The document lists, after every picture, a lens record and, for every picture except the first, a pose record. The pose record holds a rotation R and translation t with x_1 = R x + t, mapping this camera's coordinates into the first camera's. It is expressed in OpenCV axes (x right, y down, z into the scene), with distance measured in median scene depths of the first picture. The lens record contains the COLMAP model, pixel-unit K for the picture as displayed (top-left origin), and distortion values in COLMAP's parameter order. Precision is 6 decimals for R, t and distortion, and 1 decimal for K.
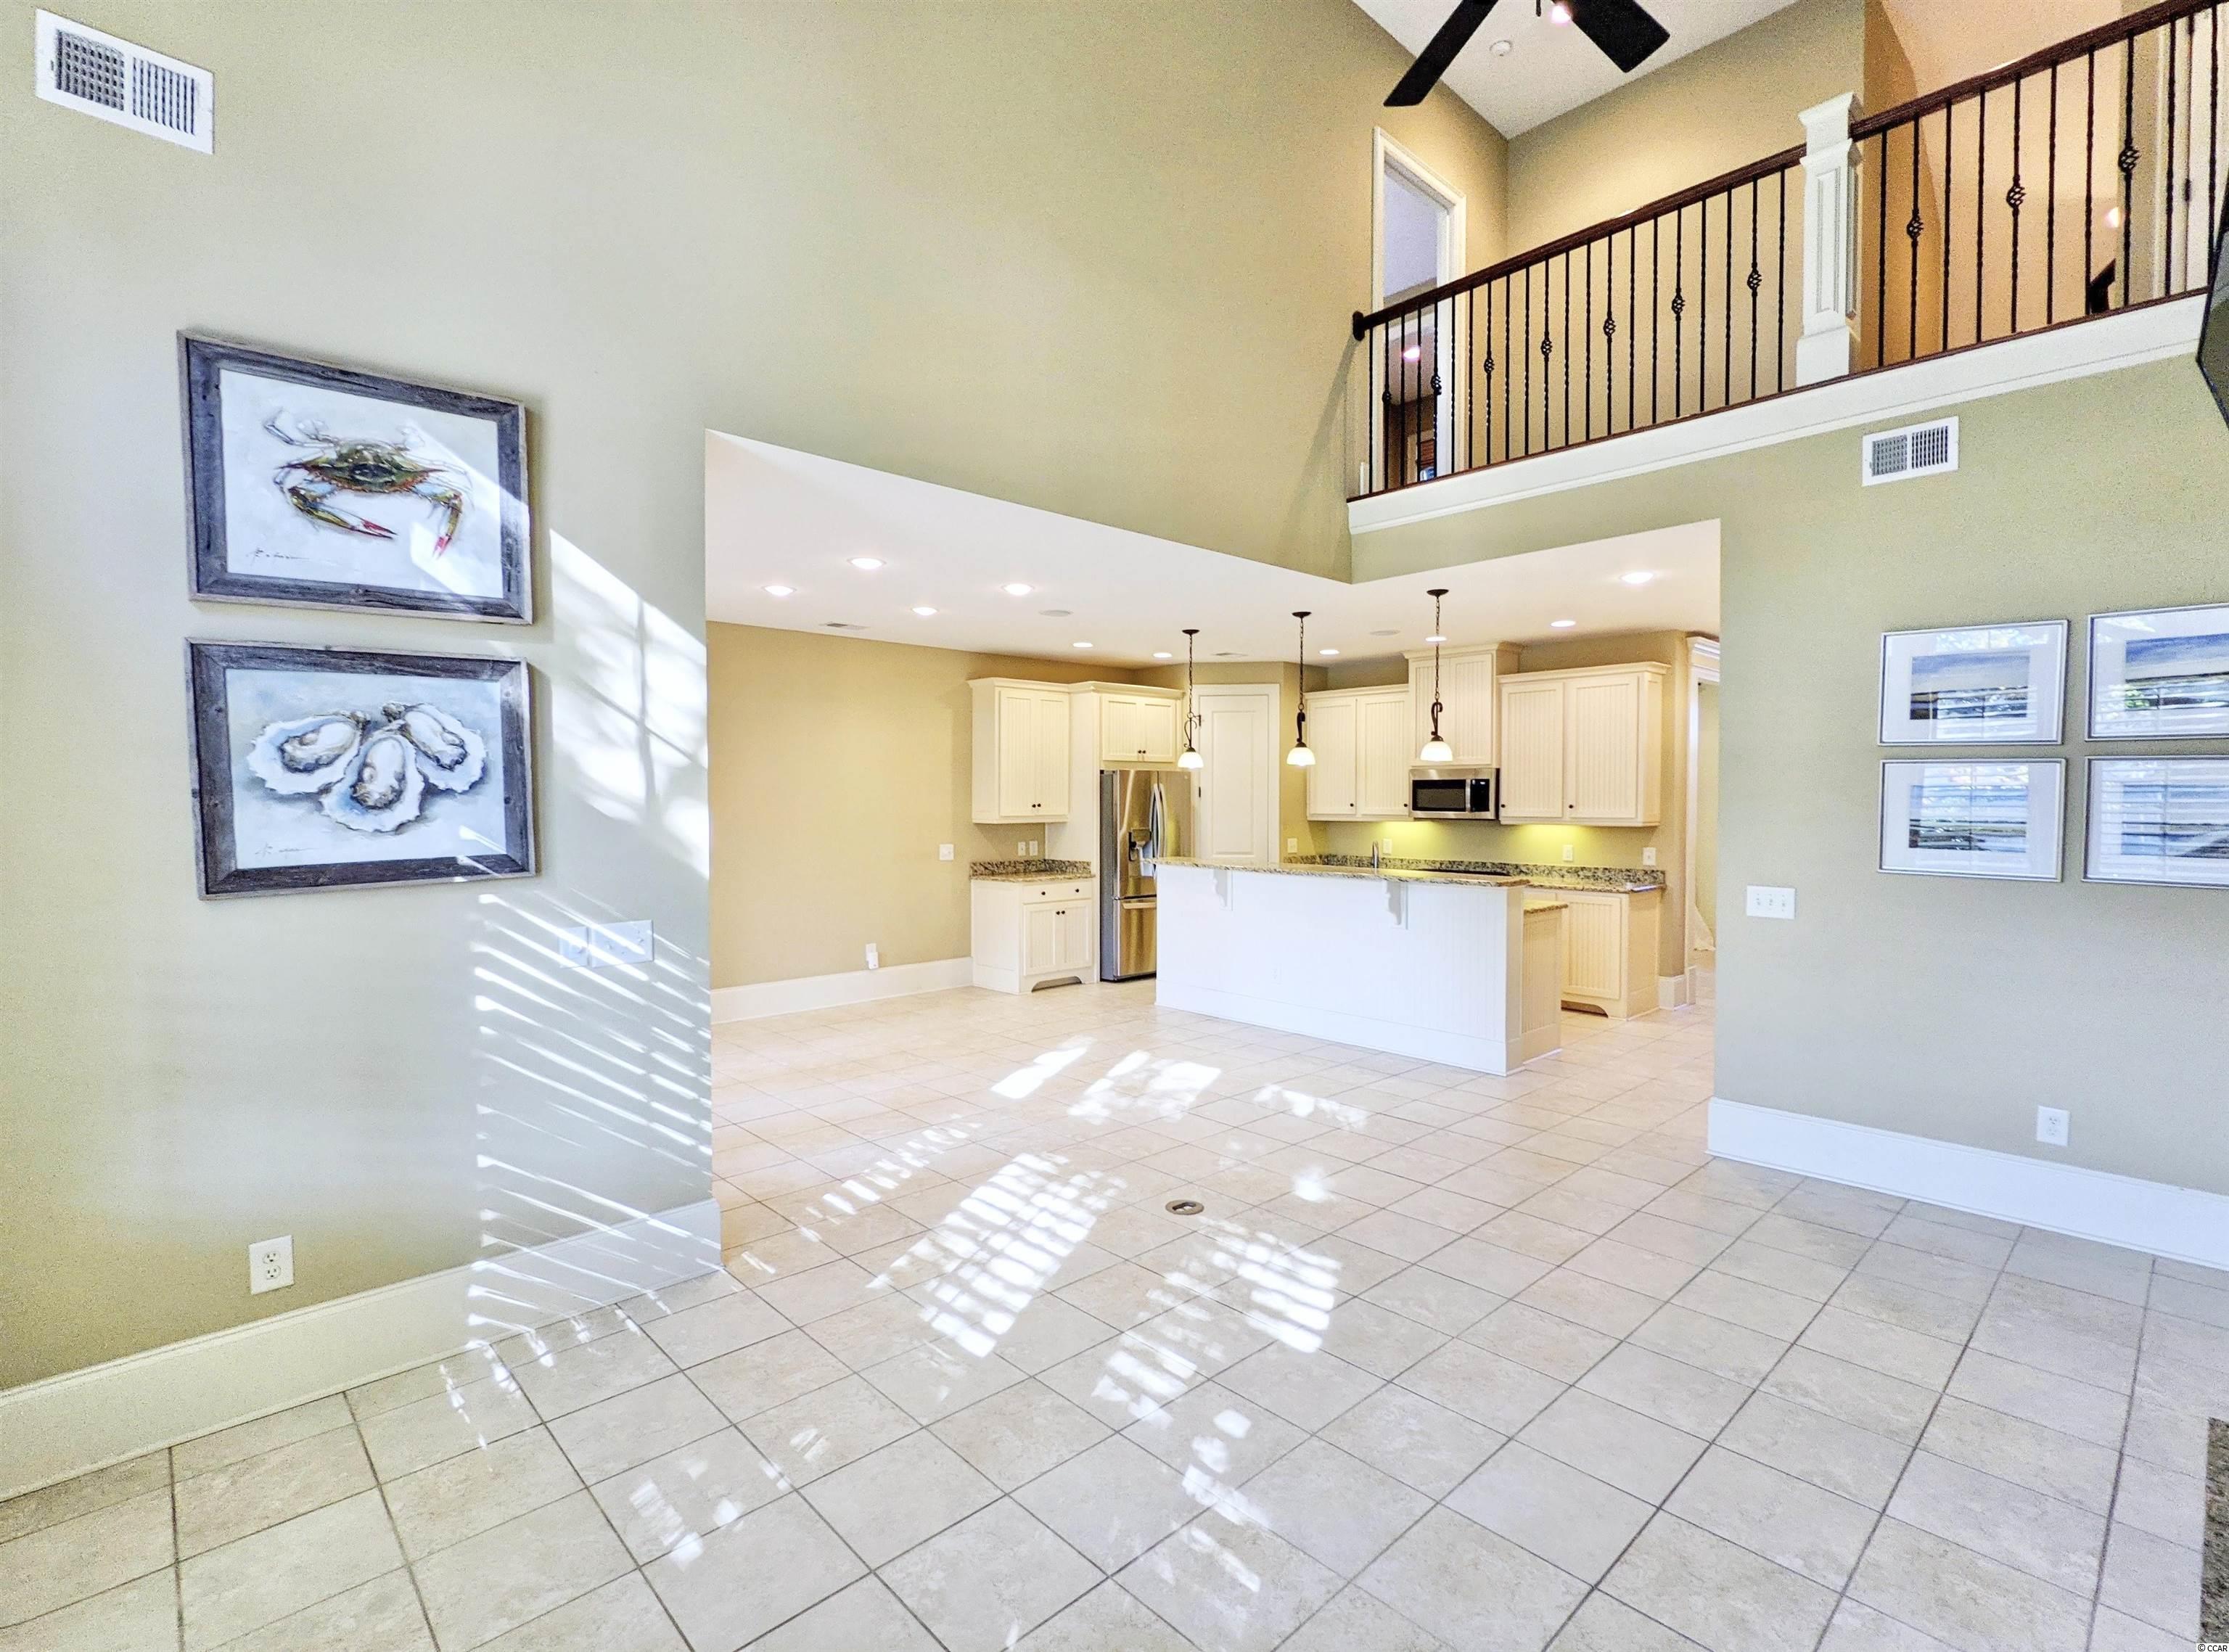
lens RADIAL K [[1056.8, 0, 1118.1], [0, 1056.8, 826.9], [0, 0, 1]] dist [0.010643, -0.001241]
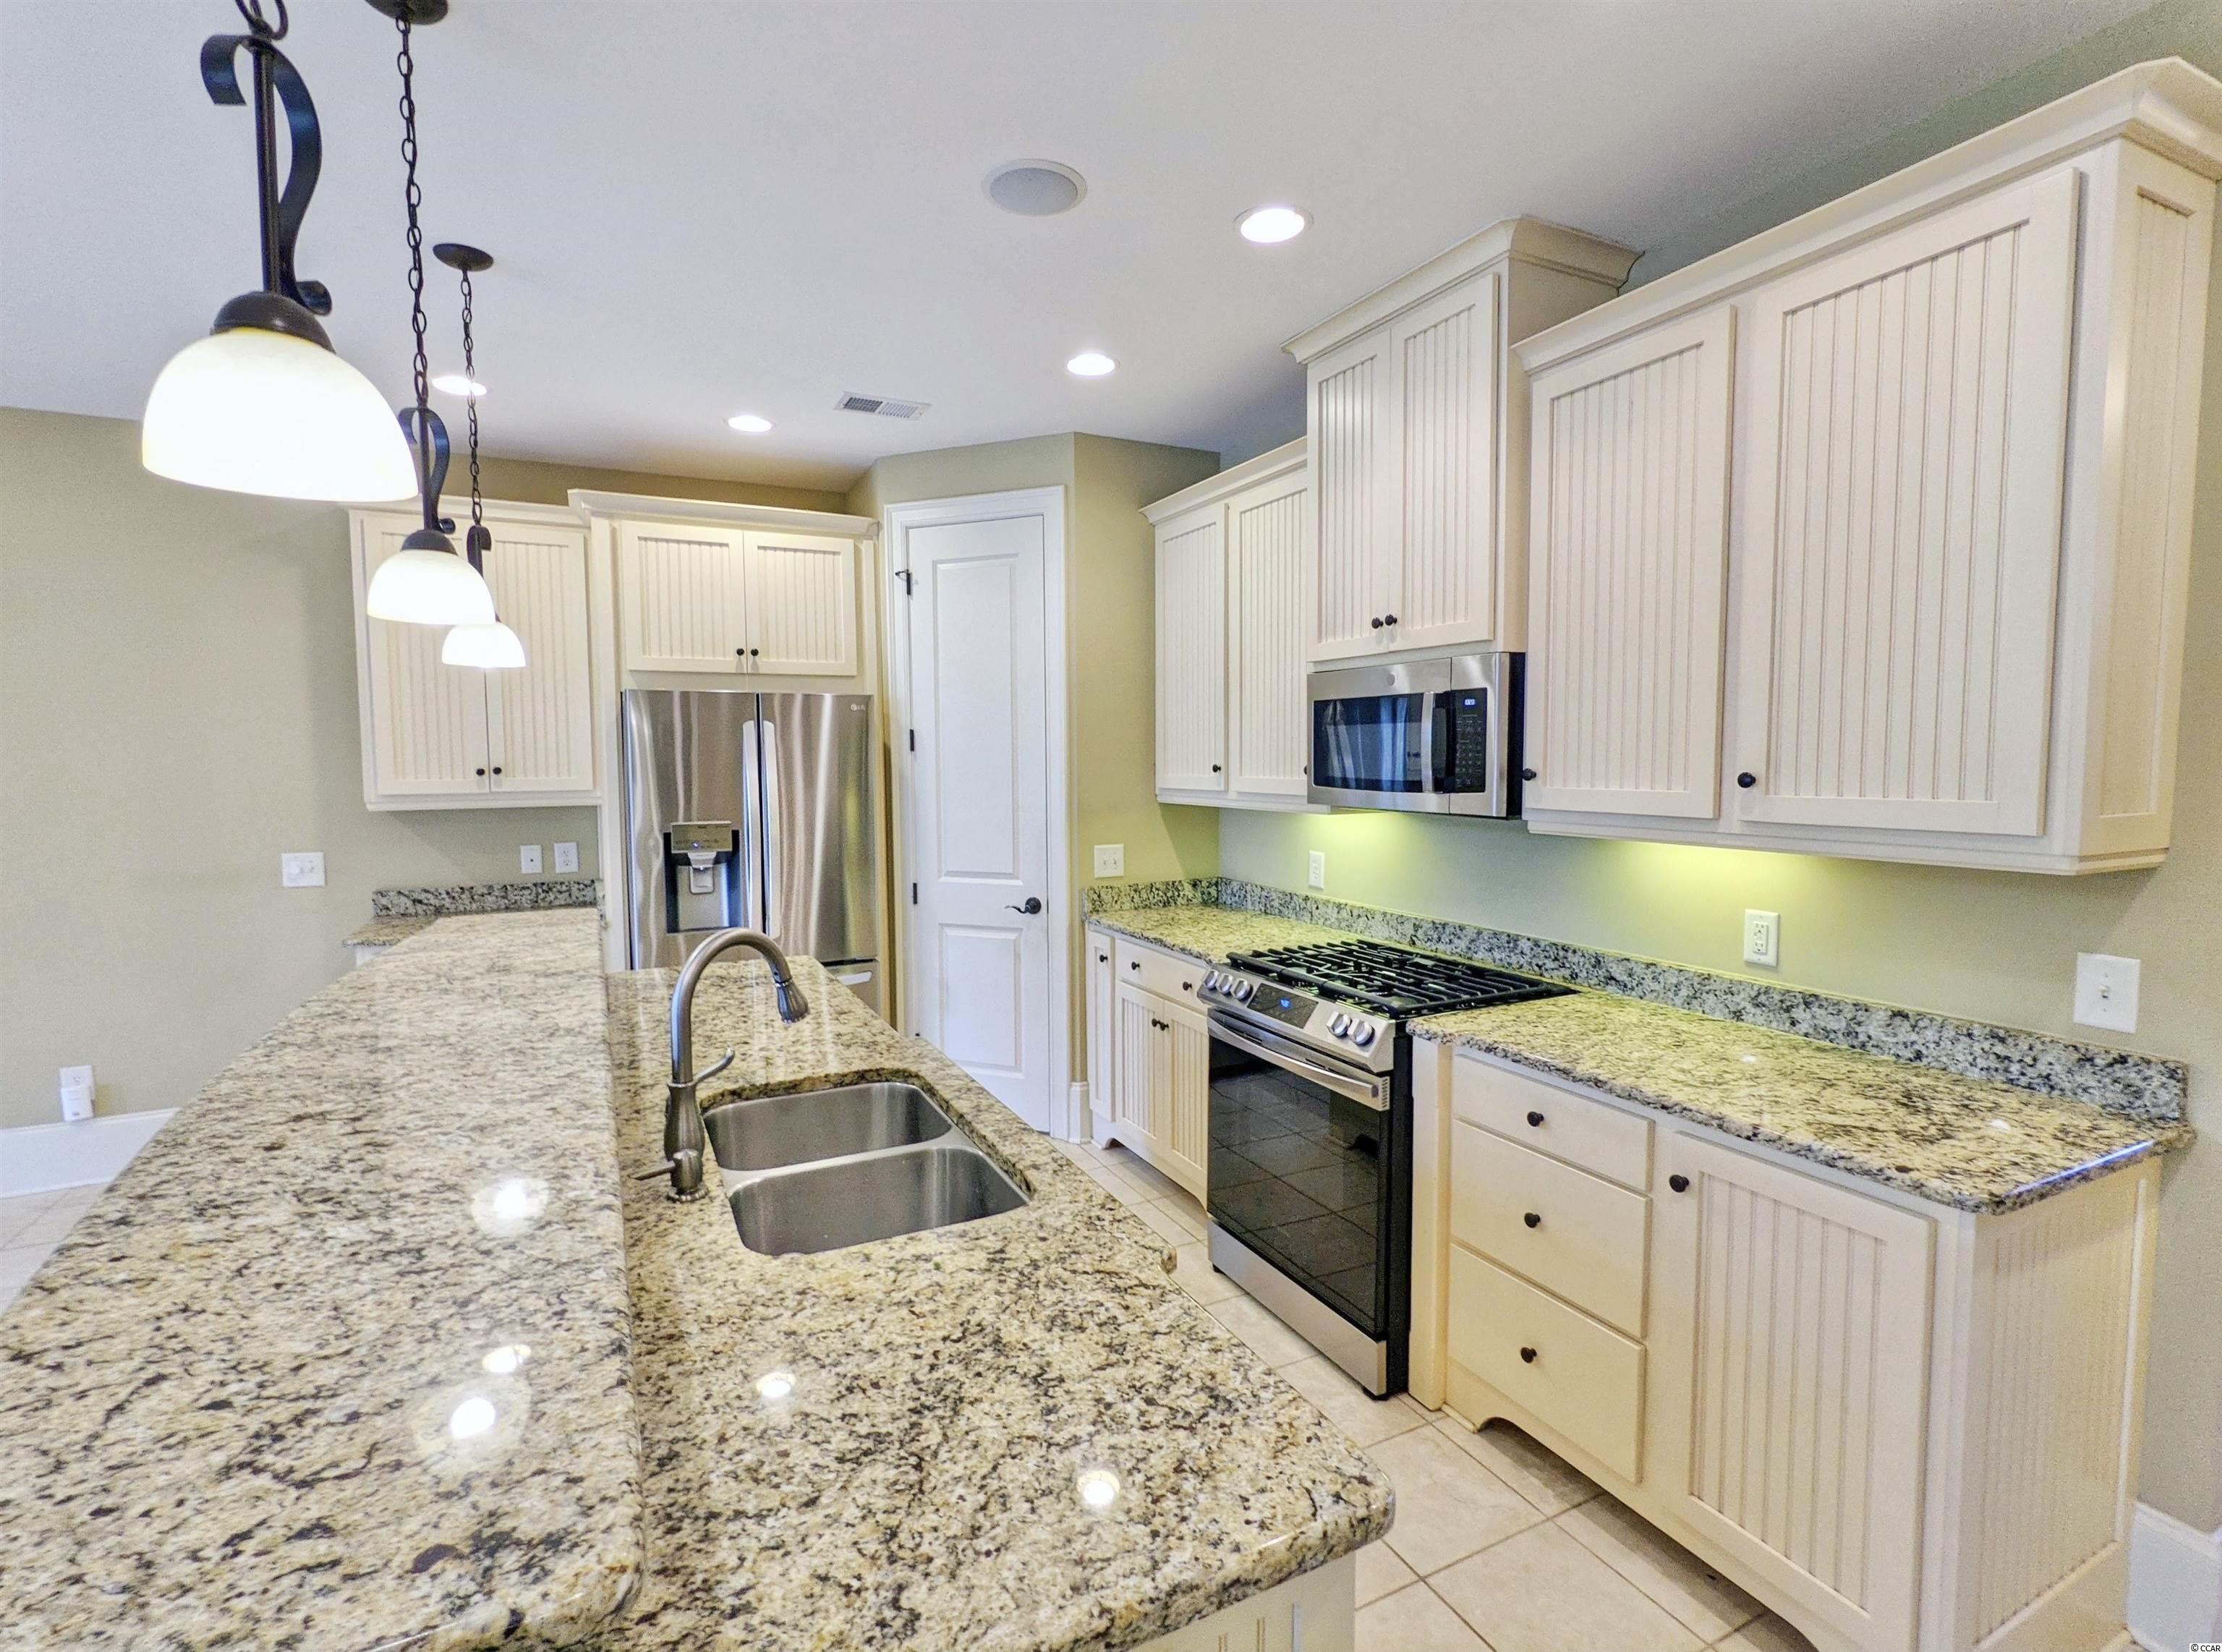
lens RADIAL K [[1054.3, 0, 1104.3], [0, 1054.3, 825.7], [0, 0, 1]] dist [0.003294, 0.000053]
pose [[0.960156, 0.015197, -0.279050, 0.315270], [-0.003834, 0.999143, 0.041218, -0.016529], [0.279437, -0.038506, 0.959392, 0.638063]]
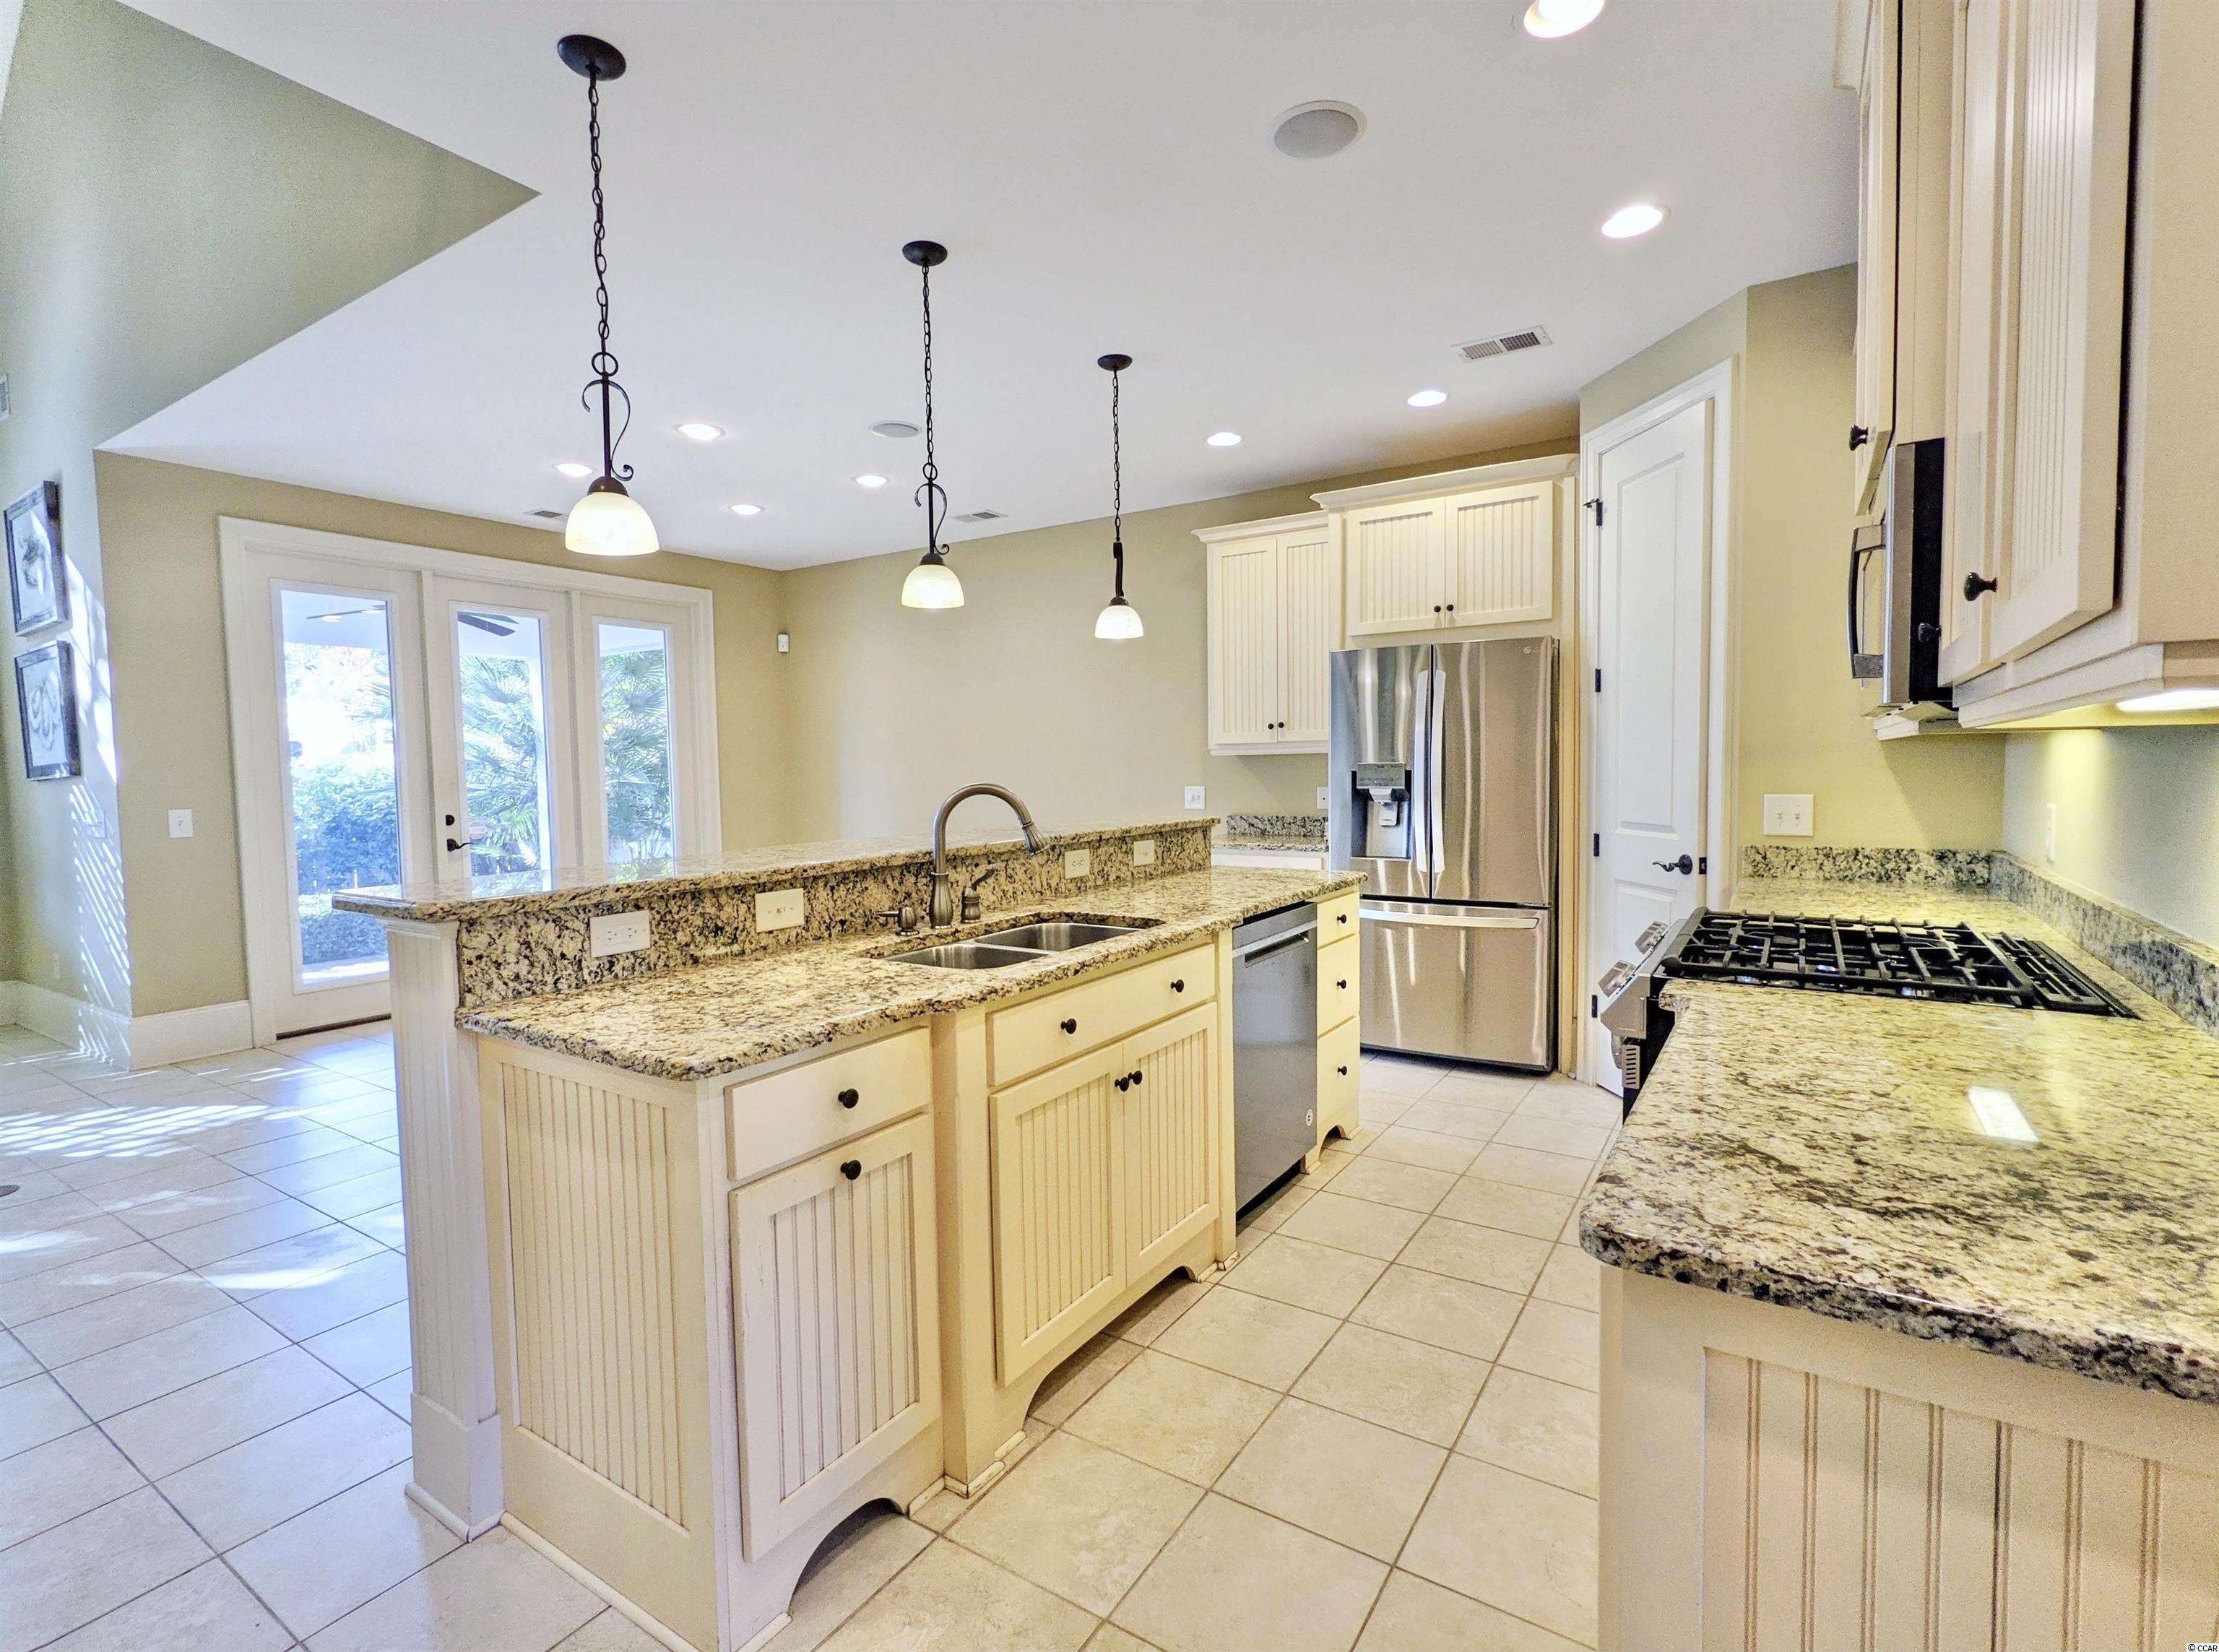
lens RADIAL K [[1052.9, 0, 1106.3], [0, 1052.9, 816.0], [0, 0, 1]] dist [0.003294, 0.000053]
pose [[0.236351, 0.045765, -0.970589, 0.493311], [-0.017020, 0.998932, 0.042957, 0.007604], [0.971519, 0.006366, 0.236877, 0.772238]]
